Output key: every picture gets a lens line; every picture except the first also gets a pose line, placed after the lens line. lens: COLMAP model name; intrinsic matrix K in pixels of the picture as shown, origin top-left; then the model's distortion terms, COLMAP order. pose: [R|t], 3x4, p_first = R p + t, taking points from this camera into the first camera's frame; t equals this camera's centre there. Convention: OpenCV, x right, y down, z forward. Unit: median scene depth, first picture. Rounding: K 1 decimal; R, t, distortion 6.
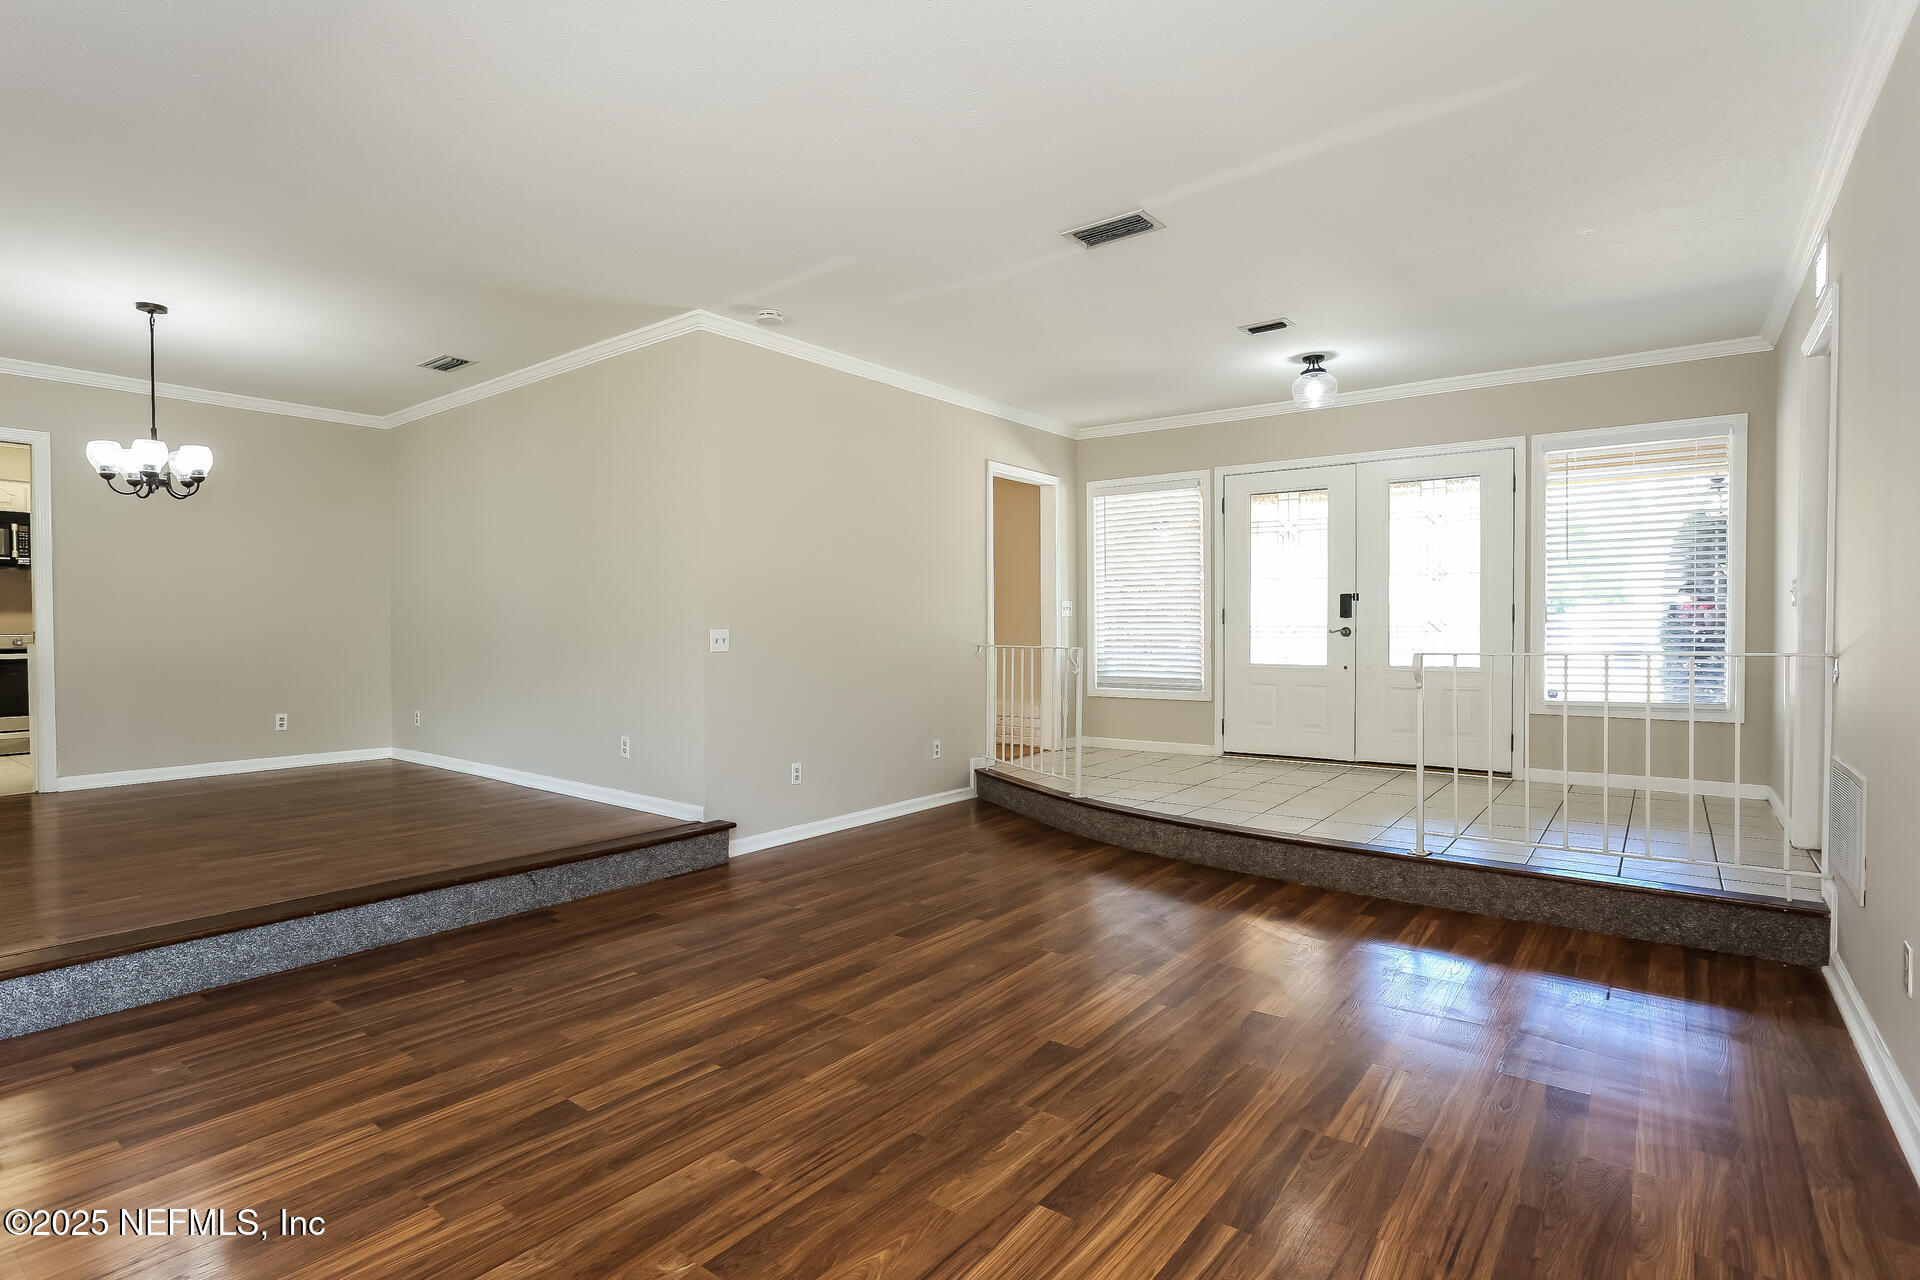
lens RADIAL K [[960.9, 0, 945.3], [0, 960.9, 649.0], [0, 0, 1]] dist [-0.070391, 0.037751]
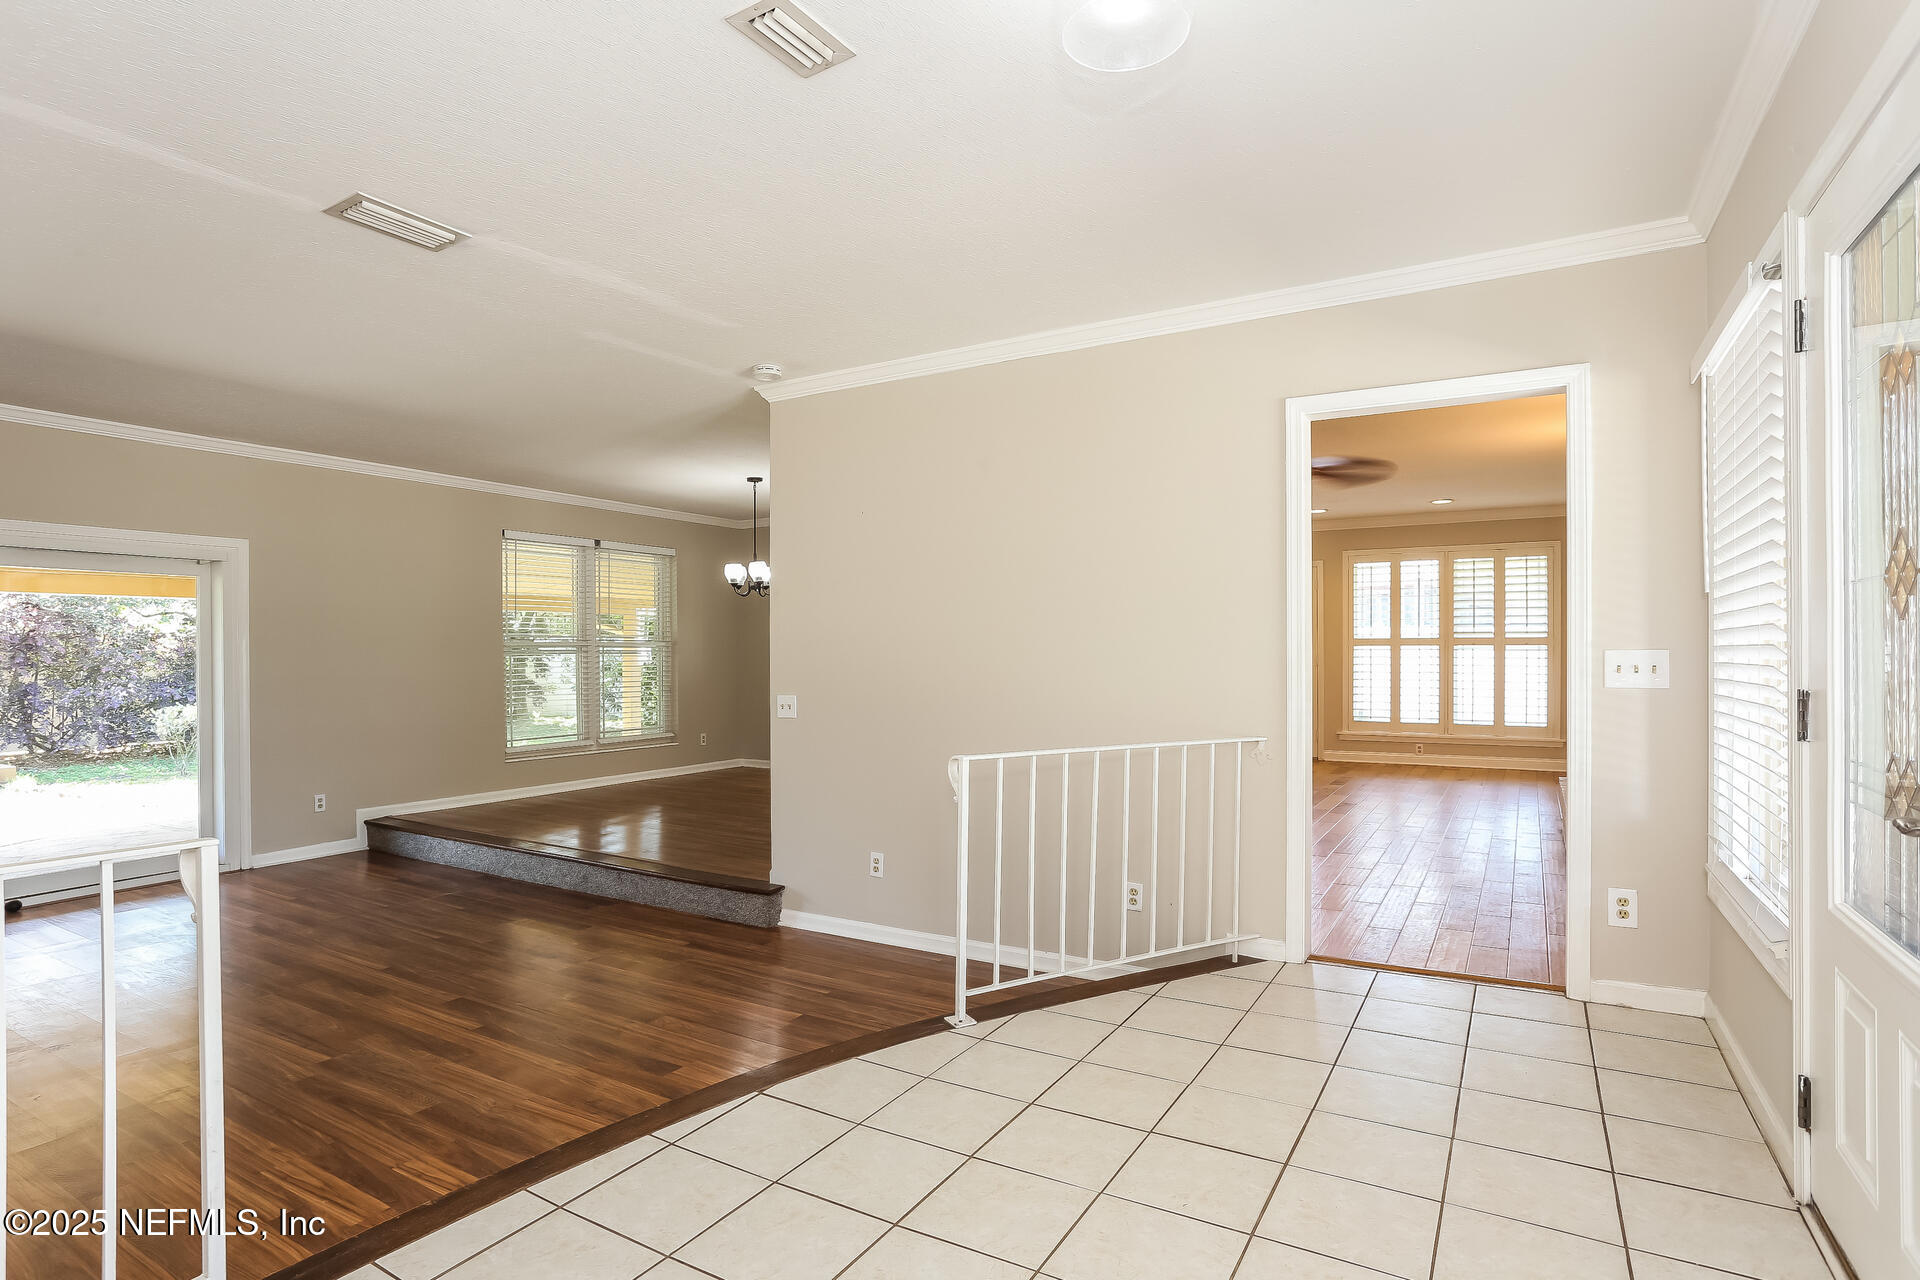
lens RADIAL K [[960.9, 0, 945.3], [0, 960.9, 649.0], [0, 0, 1]] dist [-0.070391, 0.037751]
pose [[0.124000, 0.000769, -0.992282, 1.277572], [-0.019537, 0.999808, -0.001666, -0.115833], [0.992090, 0.019592, 0.123991, 1.708126]]
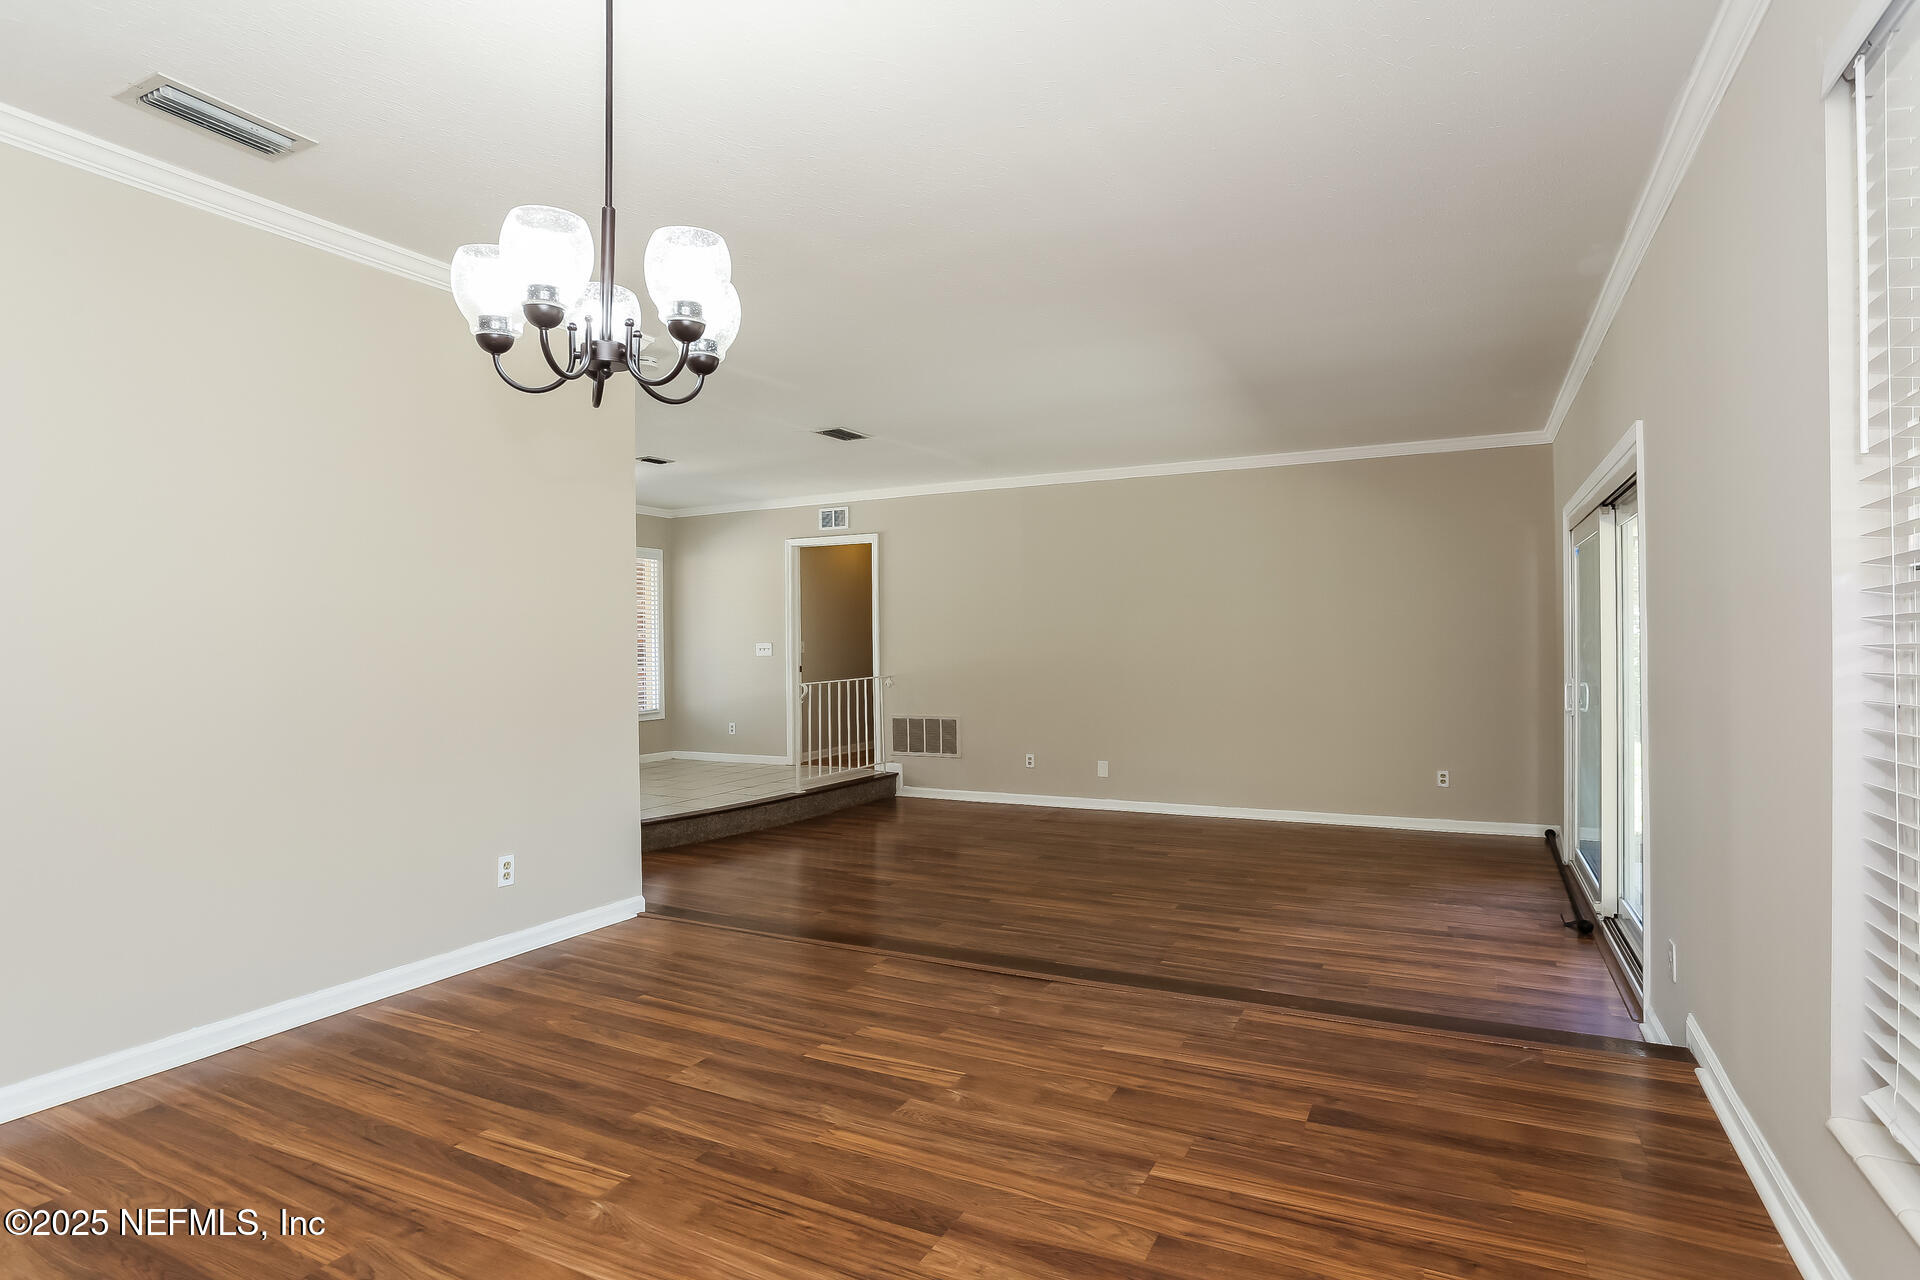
lens RADIAL K [[960.9, 0, 945.3], [0, 960.9, 649.0], [0, 0, 1]] dist [-0.070391, 0.037751]
pose [[-0.167181, 0.005346, 0.985912, -1.795262], [0.032933, 0.999458, 0.000165, -0.057941], [-0.985376, 0.032496, -0.167266, 1.407726]]
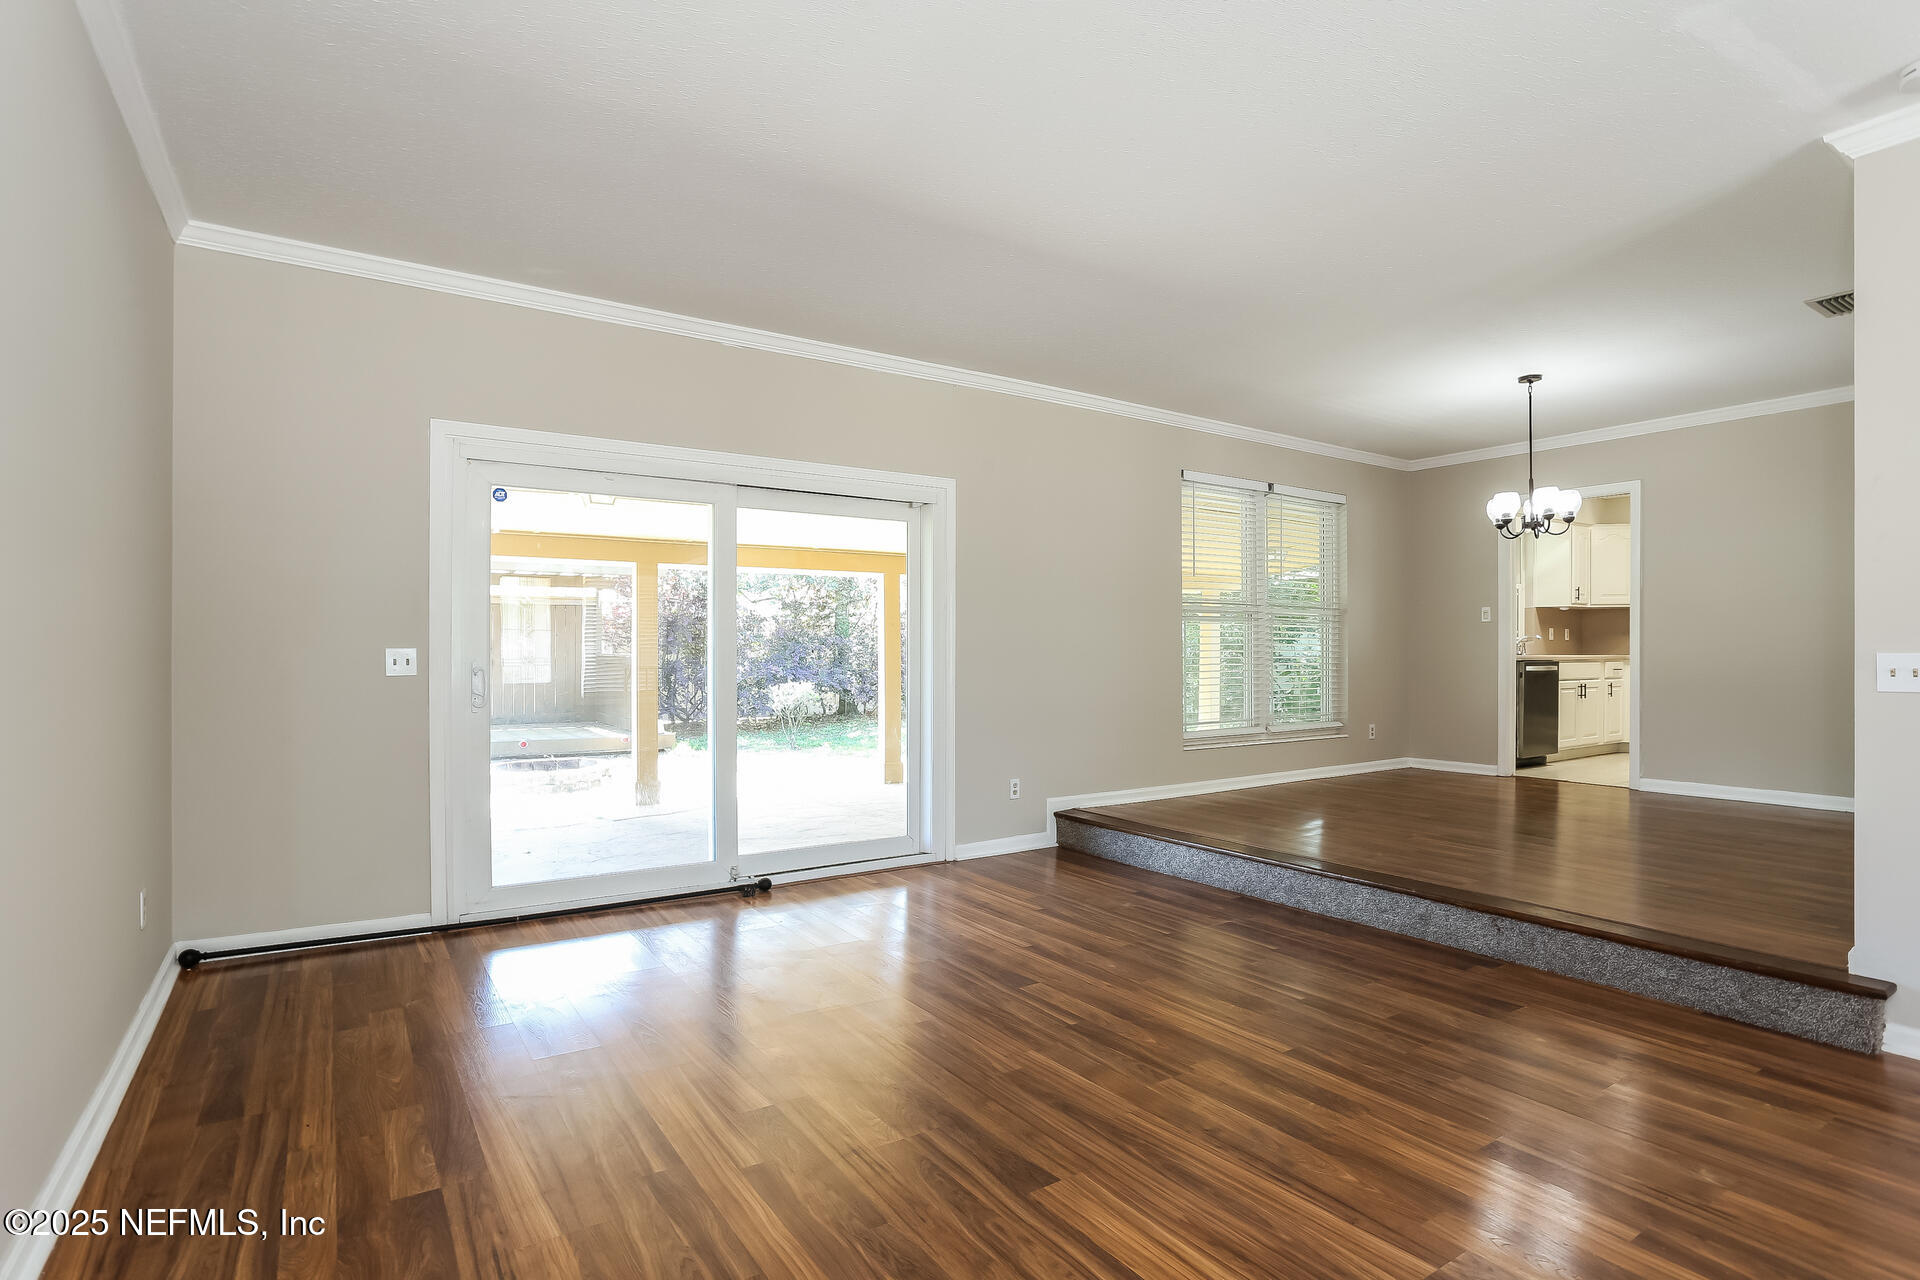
lens RADIAL K [[960.9, 0, 945.3], [0, 960.9, 649.0], [0, 0, 1]] dist [-0.070391, 0.037751]
pose [[-0.323994, 0.003072, -0.946054, 0.793558], [-0.020271, 0.999743, 0.010189, -0.029241], [0.945842, 0.022479, -0.323849, 1.043296]]
